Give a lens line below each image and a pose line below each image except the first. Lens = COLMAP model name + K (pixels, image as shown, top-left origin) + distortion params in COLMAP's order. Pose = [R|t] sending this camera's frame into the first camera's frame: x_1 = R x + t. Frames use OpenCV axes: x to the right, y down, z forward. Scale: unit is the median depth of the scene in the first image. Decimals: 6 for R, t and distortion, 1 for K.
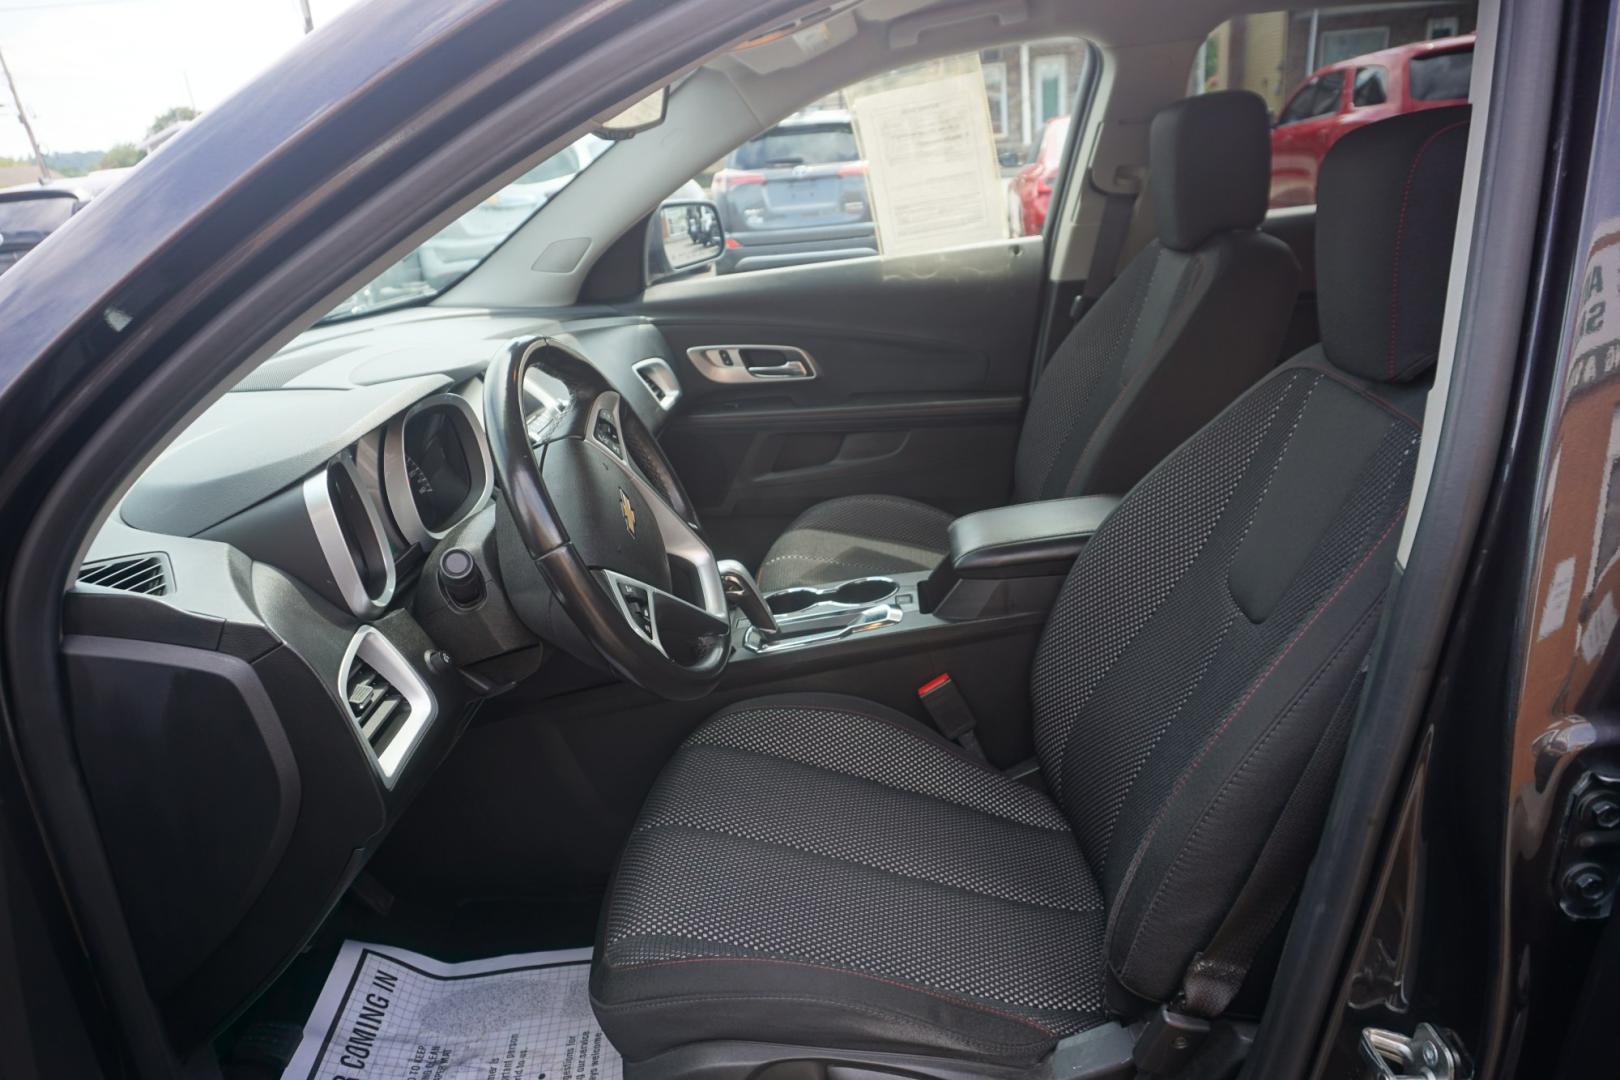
lens RADIAL K [[1090.7, 0, 827.1], [0, 1090.7, 538.1], [0, 0, 1]] dist [-0.057363, 0.031272]
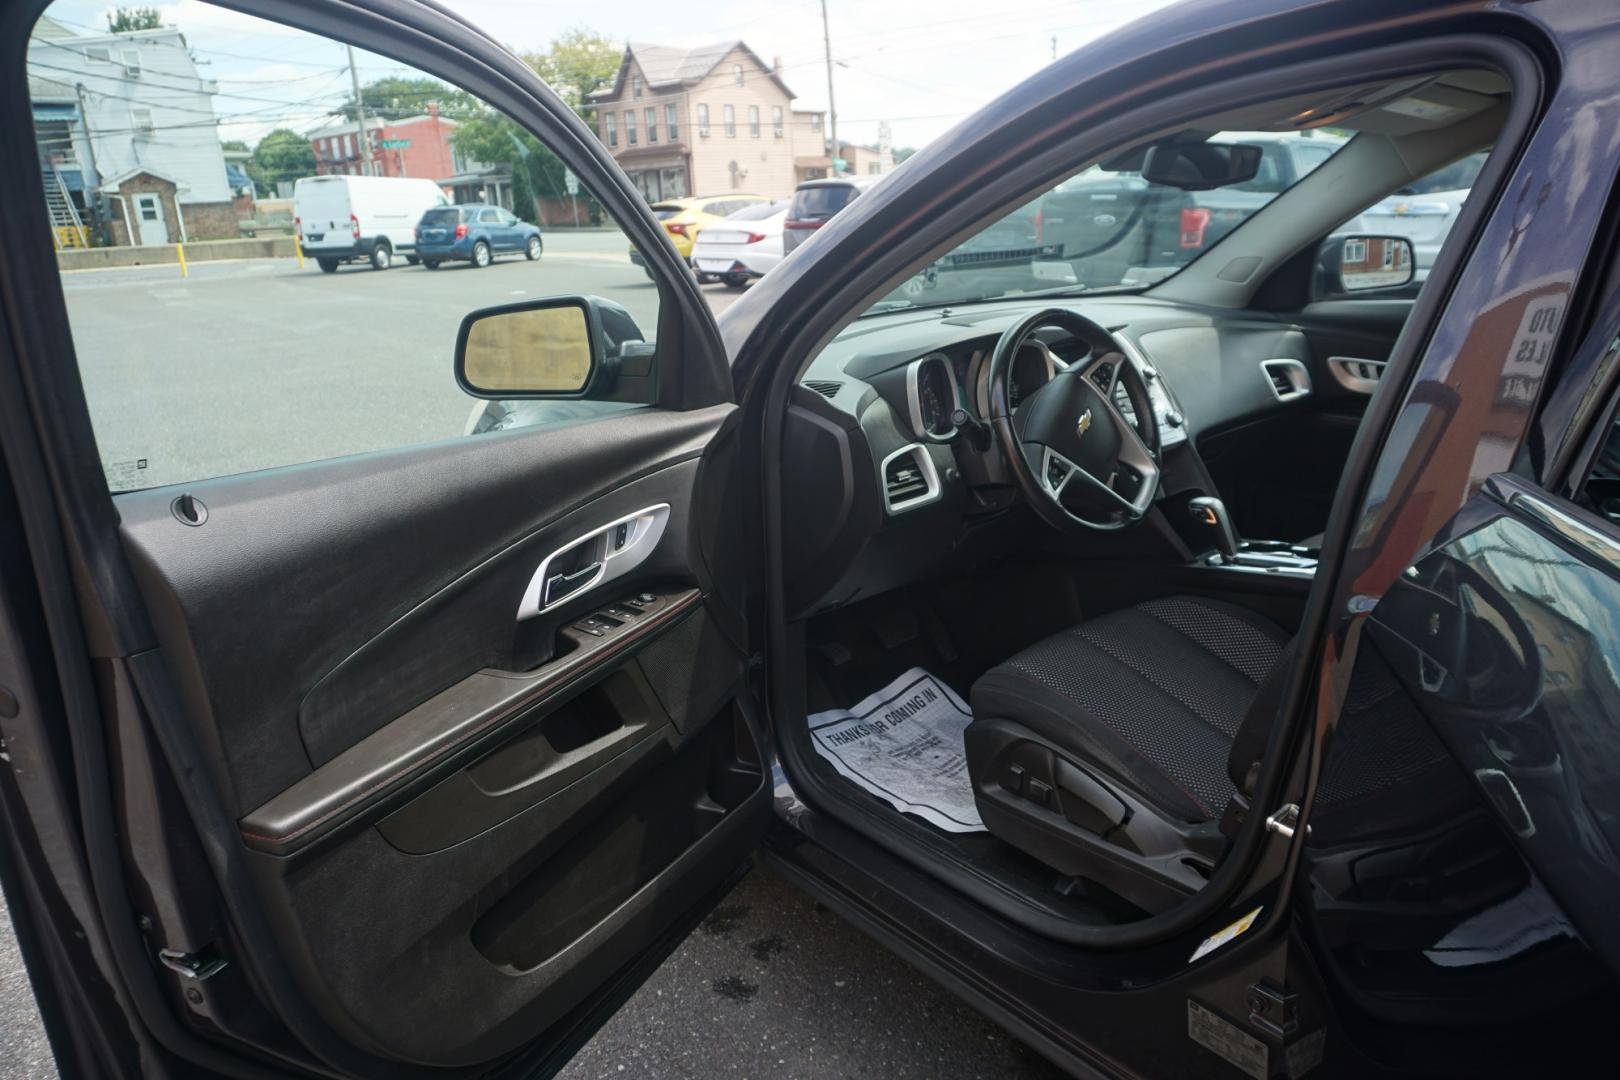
lens RADIAL K [[1090.7, 0, 825.5], [0, 1090.7, 540.4], [0, 0, 1]] dist [-0.057363, 0.031272]
pose [[0.689643, 0.256718, -0.677117, 0.735785], [-0.257383, 0.960894, 0.102164, 0.084709], [0.676865, 0.103822, 0.728749, -0.452134]]
